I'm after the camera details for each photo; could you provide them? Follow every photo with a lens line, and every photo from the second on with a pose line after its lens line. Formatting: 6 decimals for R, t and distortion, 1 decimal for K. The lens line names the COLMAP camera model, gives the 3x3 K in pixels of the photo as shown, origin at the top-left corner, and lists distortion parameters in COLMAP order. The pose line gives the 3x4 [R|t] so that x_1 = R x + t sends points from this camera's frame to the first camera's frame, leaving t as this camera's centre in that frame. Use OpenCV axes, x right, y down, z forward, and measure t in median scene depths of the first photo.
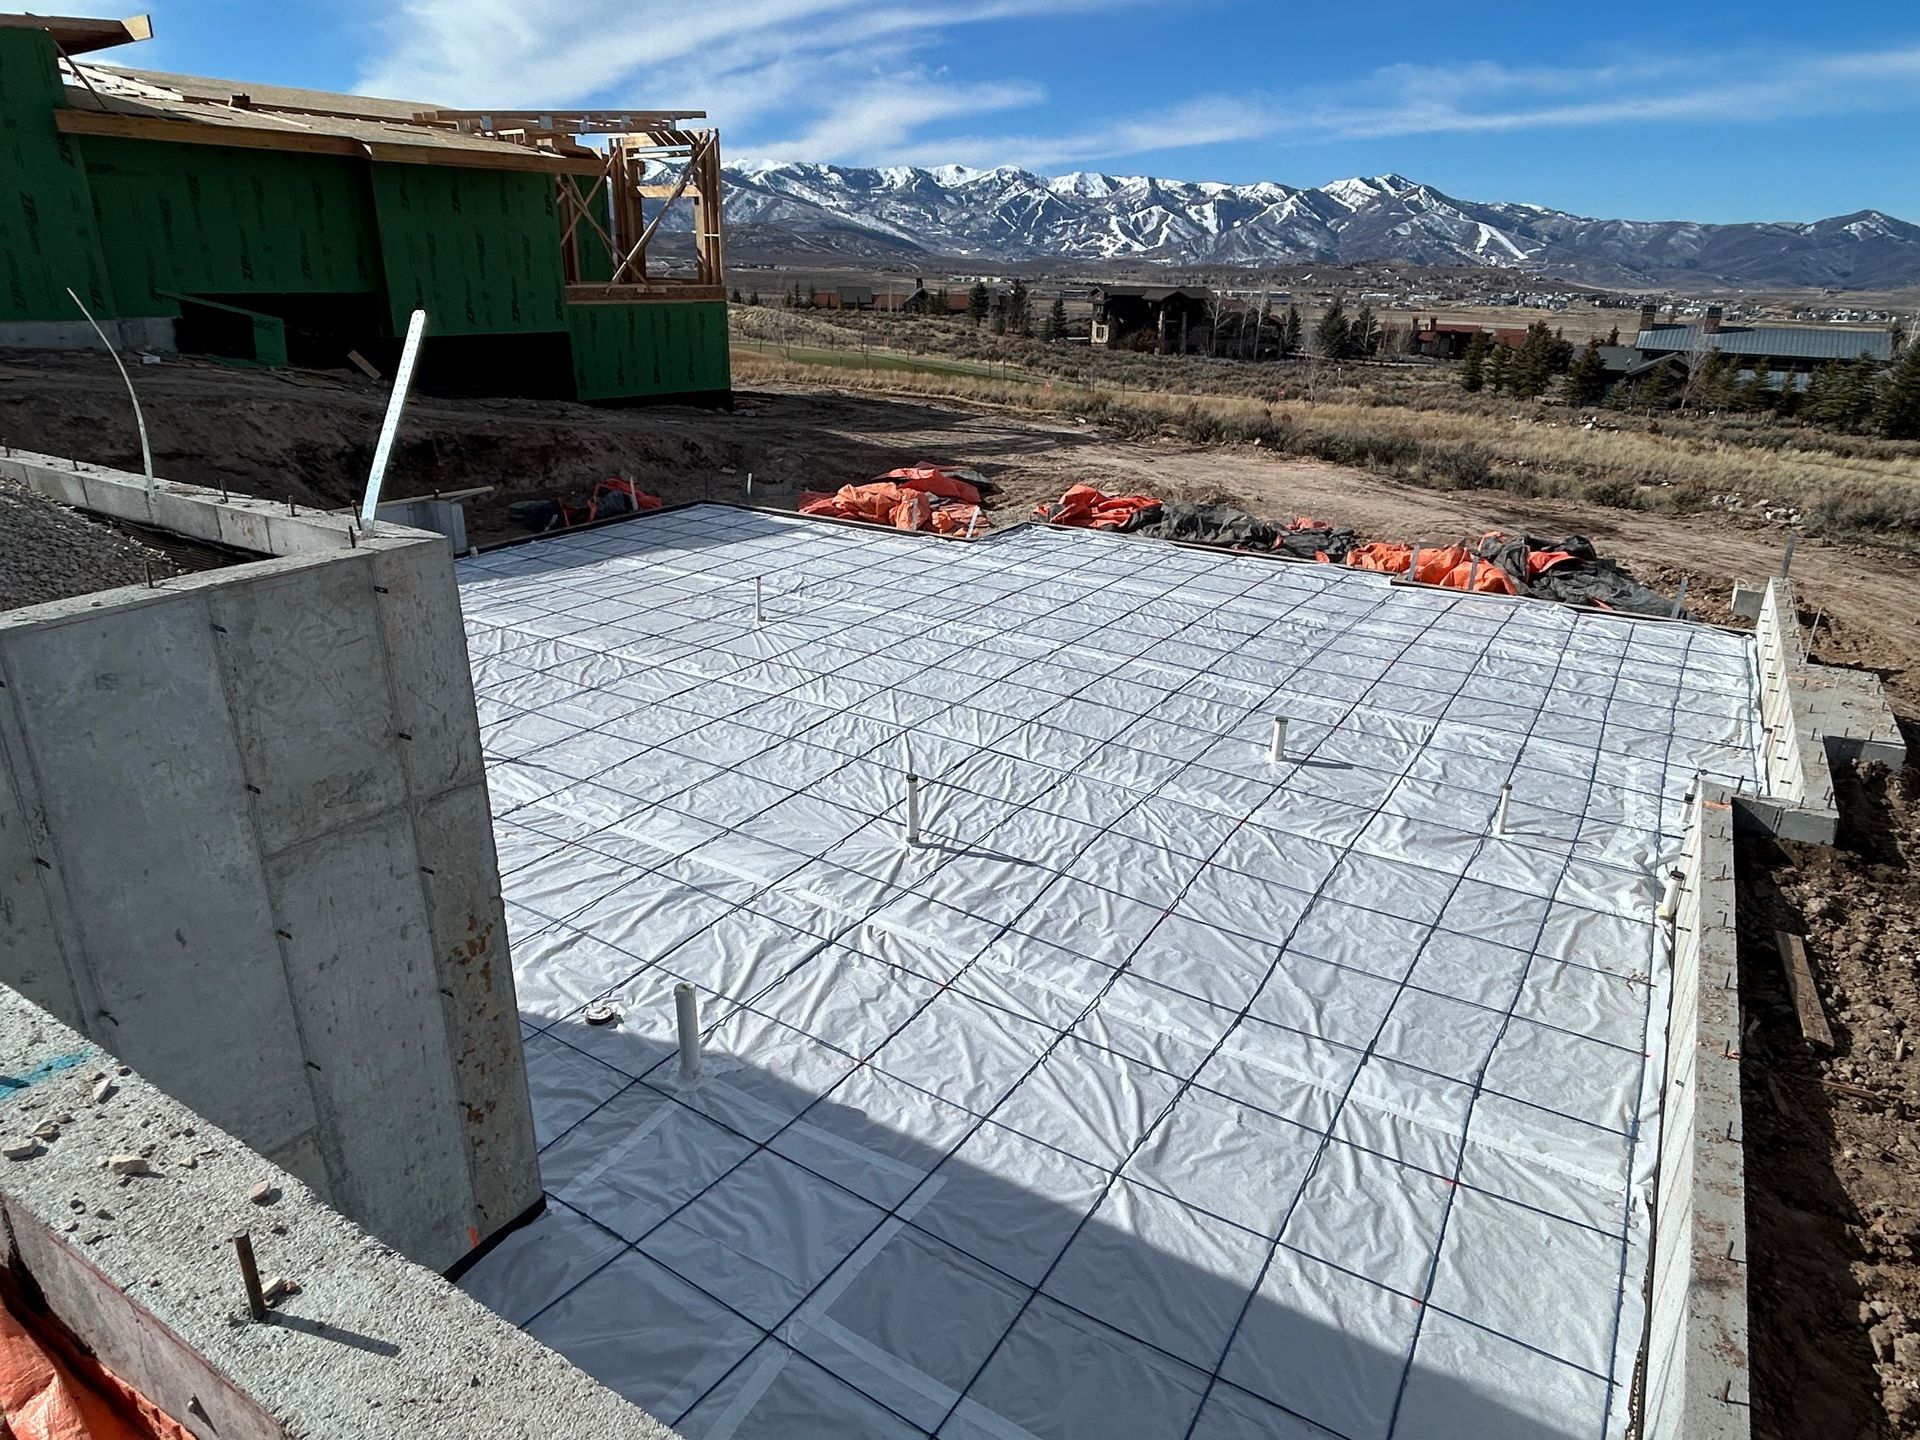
lens RADIAL K [[1174.4, 0, 963.0], [0, 1174.4, 714.9], [0, 0, 1]] dist [-0.001200, -0.004927]
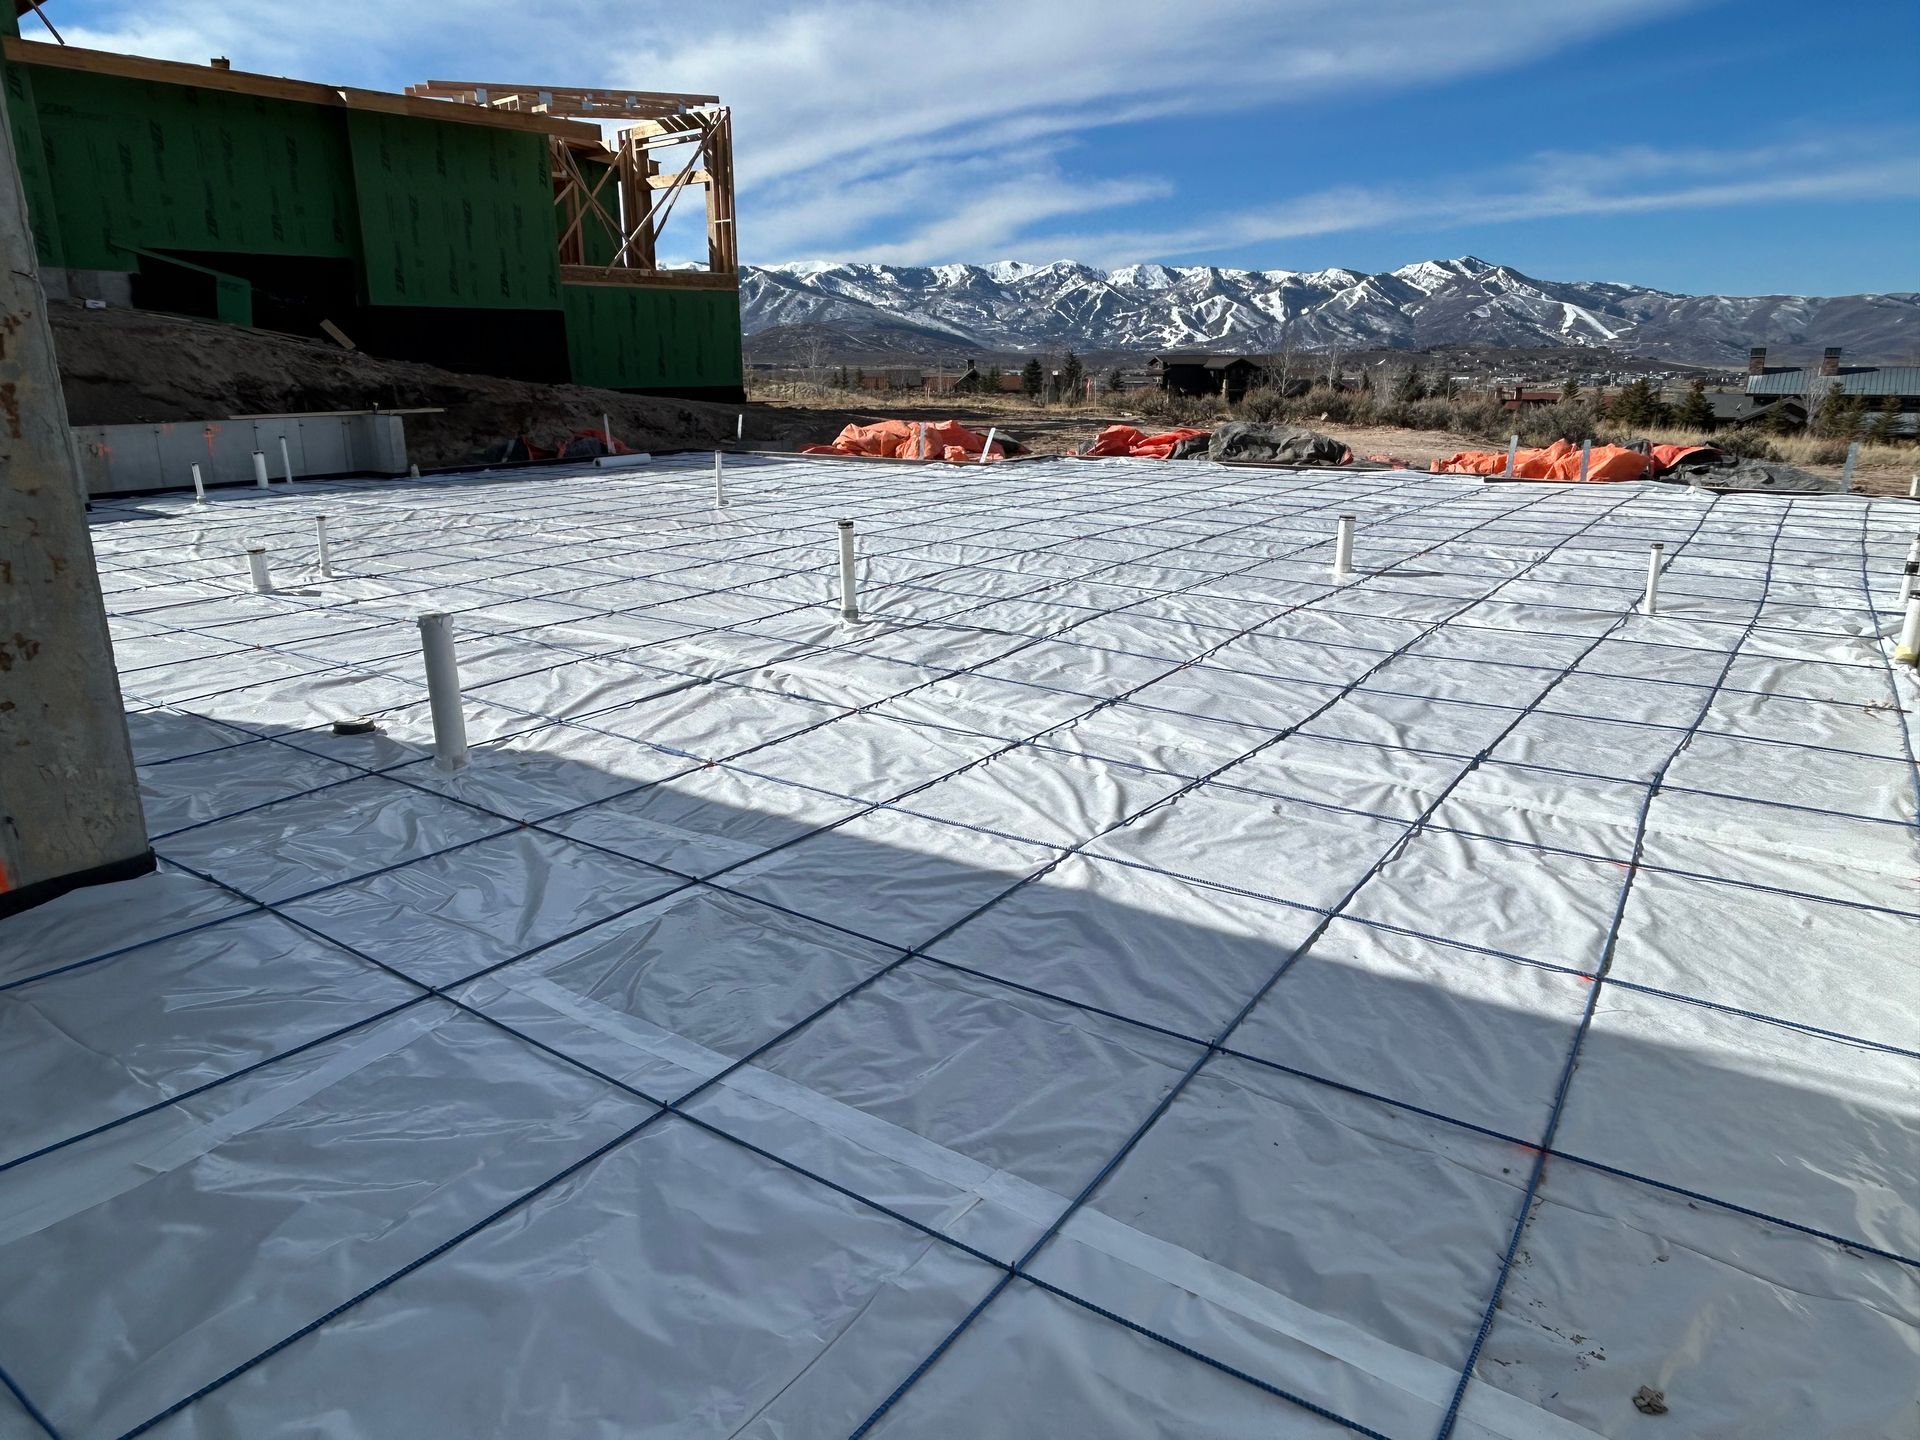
lens RADIAL K [[1243.5, 0, 954.8], [0, 1243.5, 723.6], [0, 0, 1]] dist [-0.000138, -0.007292]
pose [[0.998463, -0.008865, -0.054701, 0.027313], [0.004300, 0.996538, -0.083023, 0.098119], [0.055248, 0.082660, 0.995045, 0.087324]]
